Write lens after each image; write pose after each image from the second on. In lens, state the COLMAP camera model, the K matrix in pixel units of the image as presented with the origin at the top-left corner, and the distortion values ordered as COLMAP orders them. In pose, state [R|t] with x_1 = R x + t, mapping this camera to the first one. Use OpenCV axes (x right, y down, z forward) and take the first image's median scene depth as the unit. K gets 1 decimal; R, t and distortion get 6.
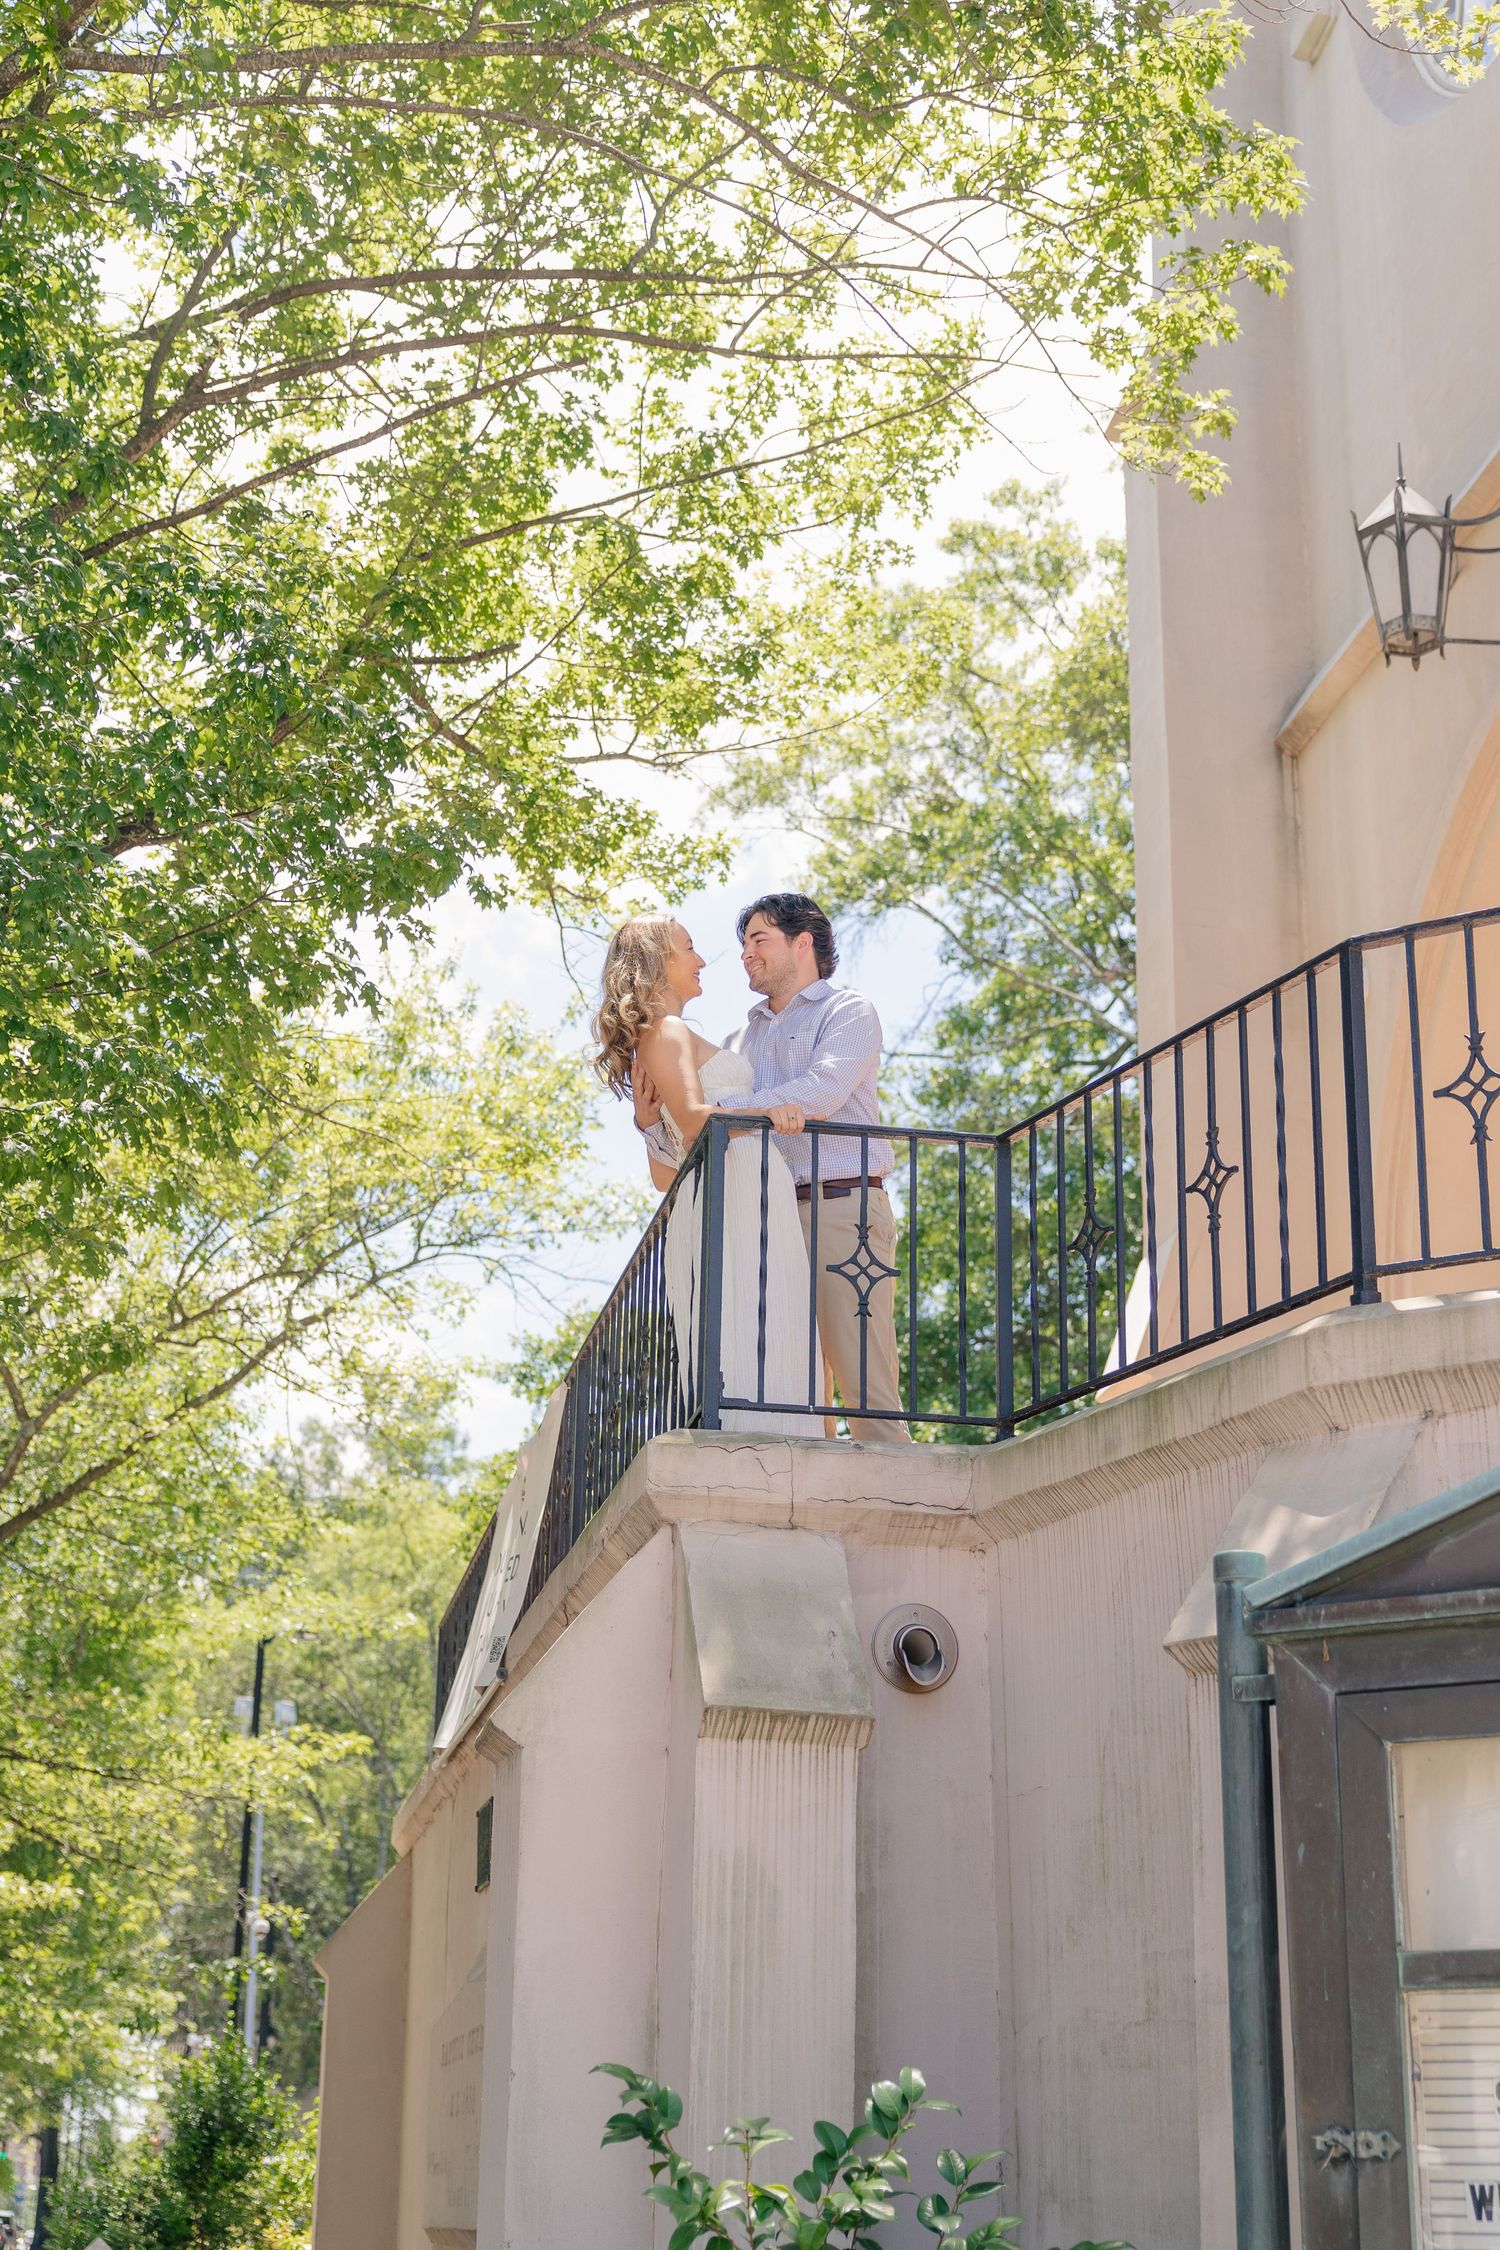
lens RADIAL K [[2877.4, 0, 745.8], [0, 2877.4, 1129.5], [0, 0, 1]] dist [0.042406, 0.000000]
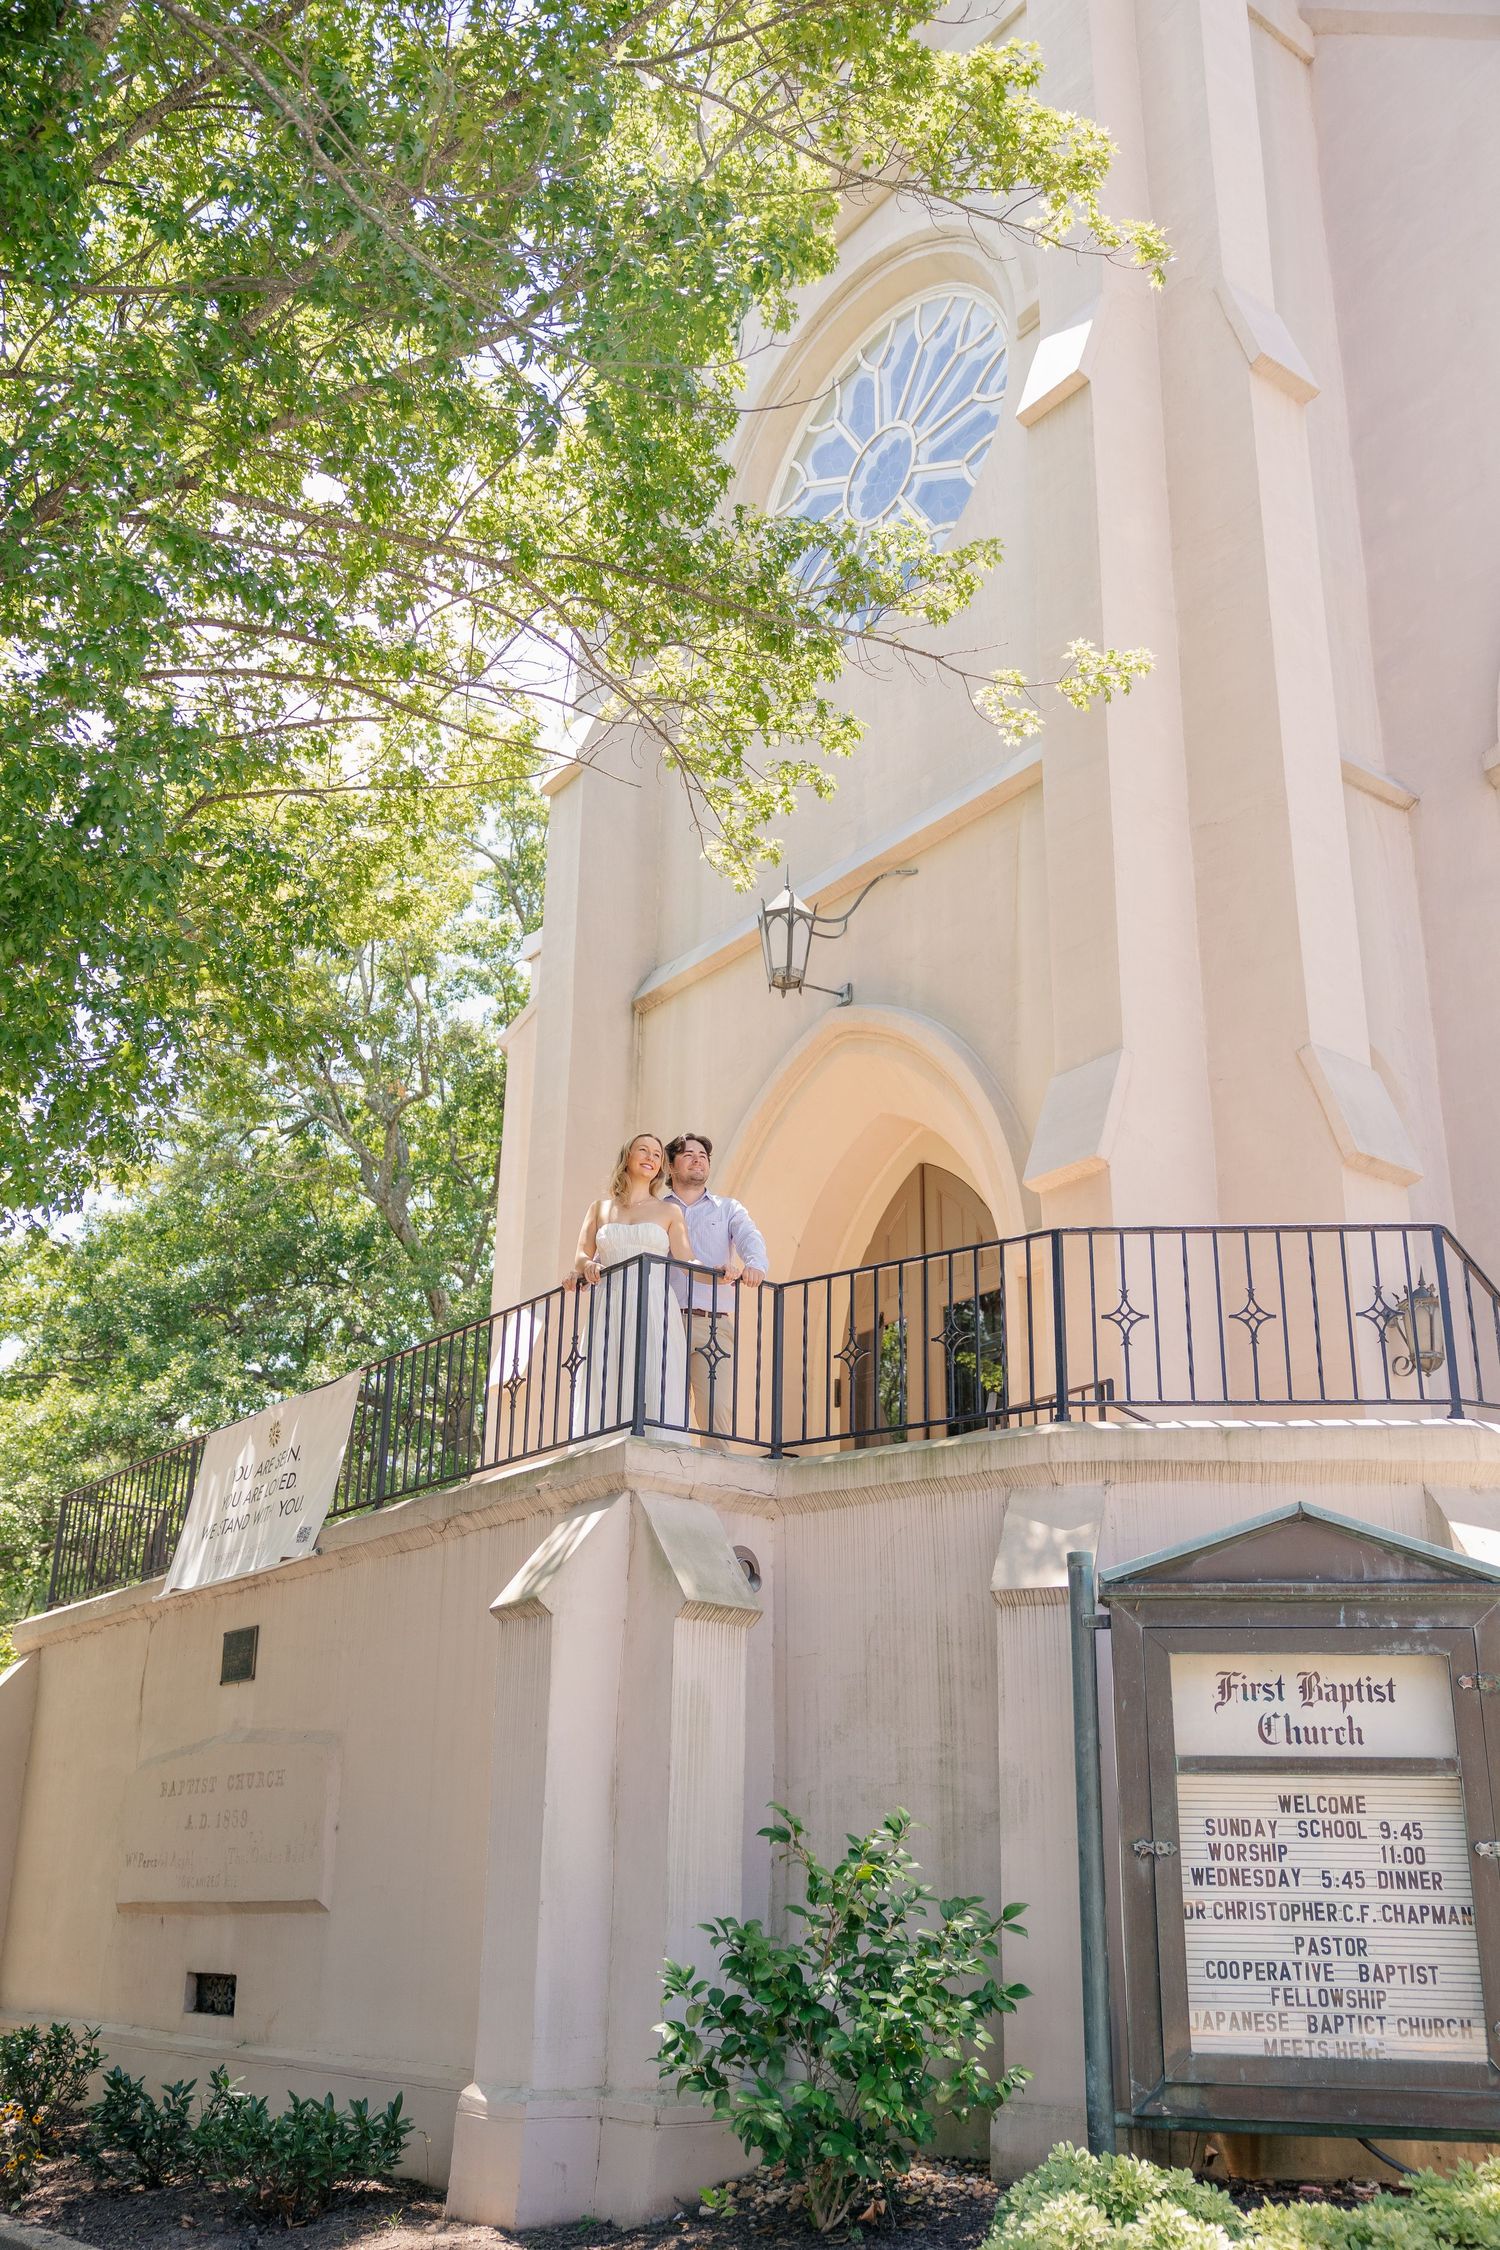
lens RADIAL K [[1949.3, 0, 741.2], [0, 1949.3, 1119.2], [0, 0, 1]] dist [0.009391, 0.009384]
pose [[0.903201, 0.166142, 0.395758, -0.463079], [-0.153836, 0.986093, -0.062883, -0.020465], [-0.400702, -0.004086, 0.916199, -0.106849]]
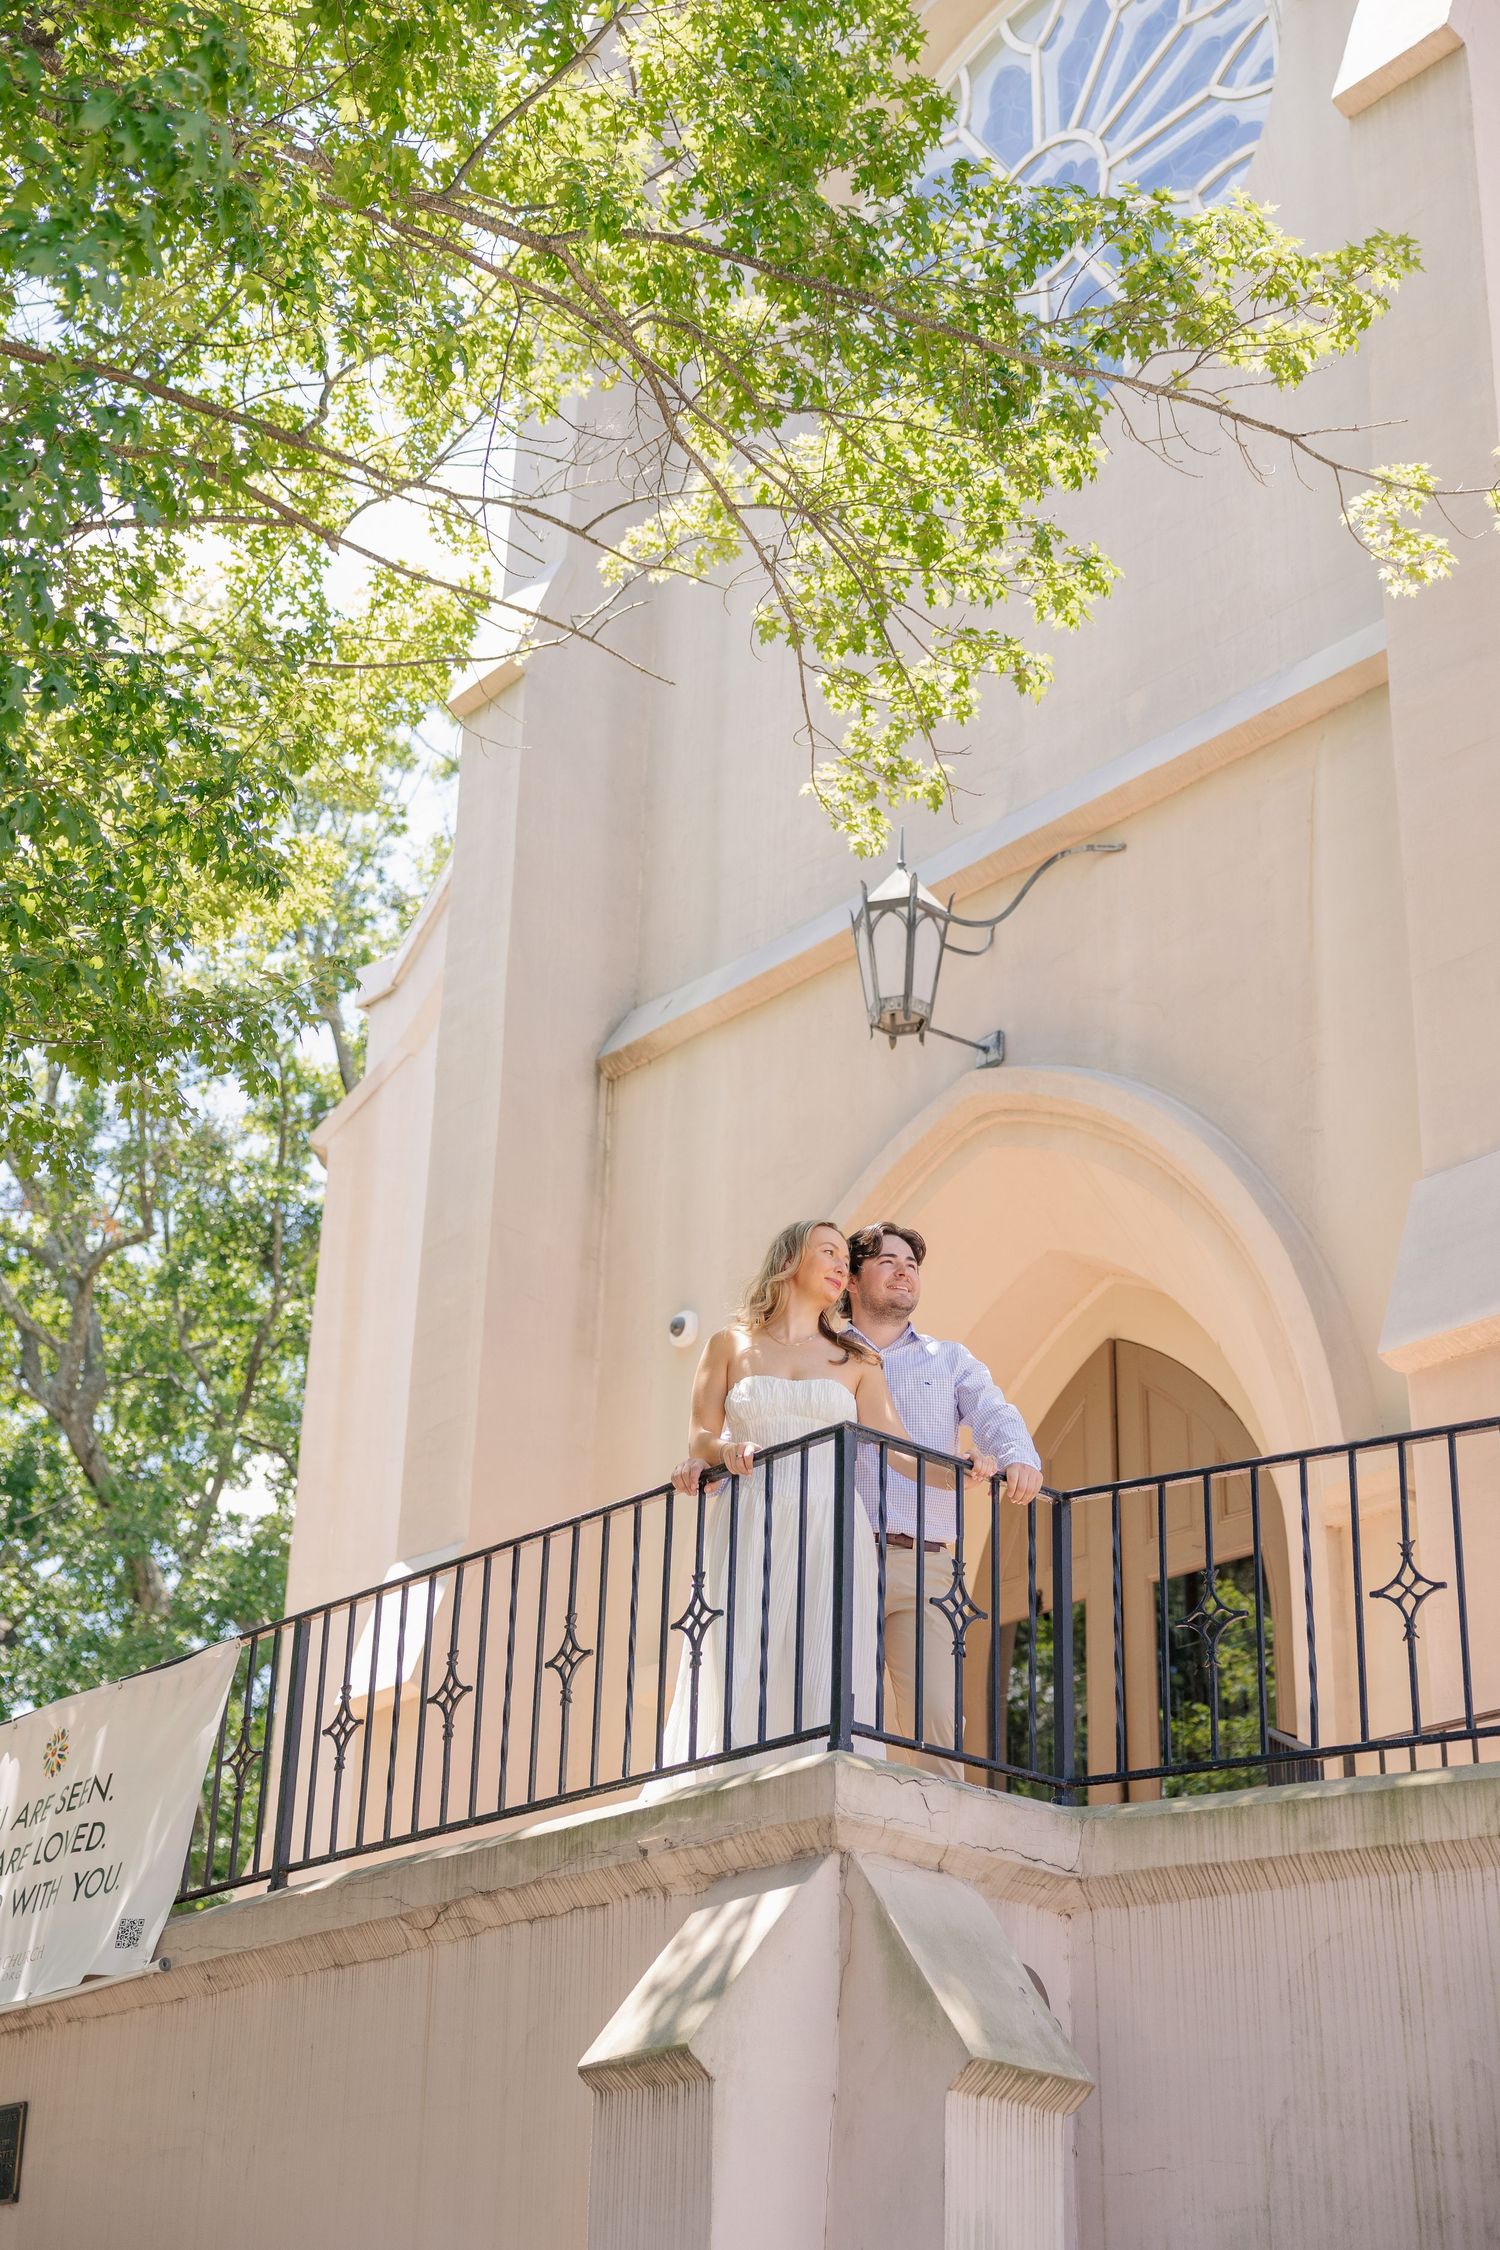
lens RADIAL K [[3073.6, 0, 759.5], [0, 3073.6, 1137.7], [0, 0, 1]] dist [0.024654, 0.000000]
pose [[0.872950, 0.223589, 0.433550, -0.531930], [-0.184343, 0.974070, -0.131170, 0.045283], [-0.451636, 0.034582, 0.891532, 0.100012]]
